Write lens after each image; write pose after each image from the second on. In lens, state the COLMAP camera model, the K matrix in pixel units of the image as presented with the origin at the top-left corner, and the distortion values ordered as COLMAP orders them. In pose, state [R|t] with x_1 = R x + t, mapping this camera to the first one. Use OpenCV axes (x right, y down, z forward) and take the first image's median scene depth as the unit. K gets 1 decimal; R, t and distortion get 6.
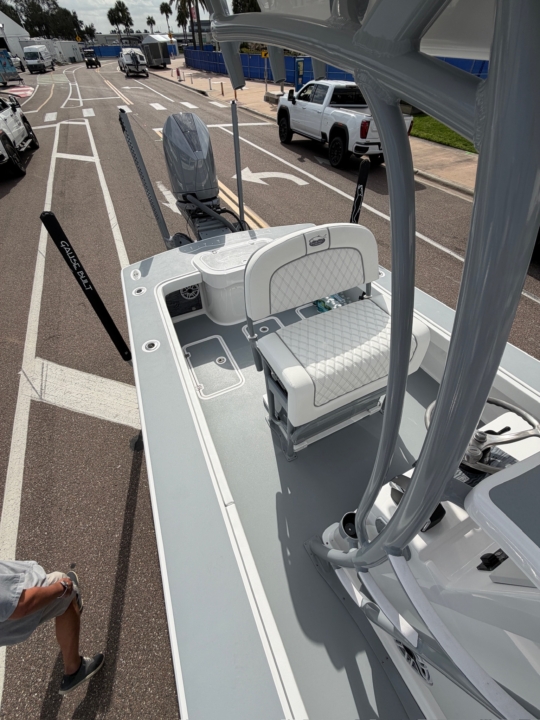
lens RADIAL K [[285.8, 0, 269.0], [0, 285.8, 357.2], [0, 0, 1]] dist [-0.001129, -0.000062]
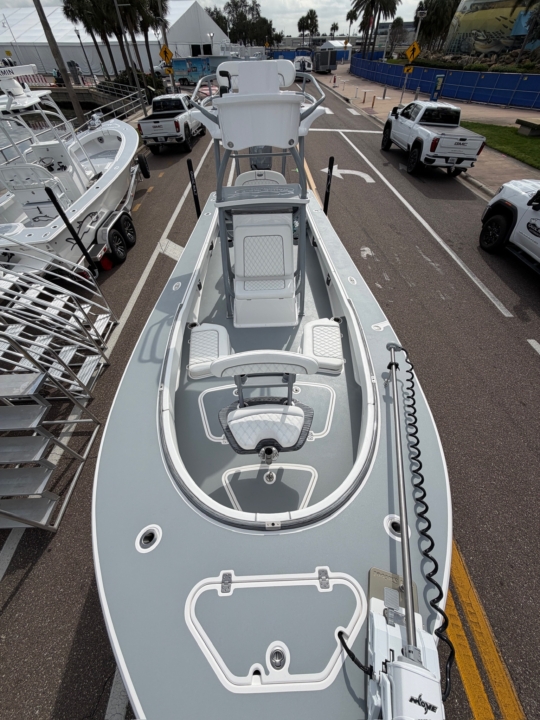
lens RADIAL K [[285.8, 0, 269.0], [0, 285.8, 357.2], [0, 0, 1]] dist [-0.001129, -0.000062]
pose [[0.911580, 0.305107, -0.275556, 0.250071], [-0.305753, 0.951196, 0.041727, 0.190124], [0.274839, 0.046214, 0.960379, -0.266547]]
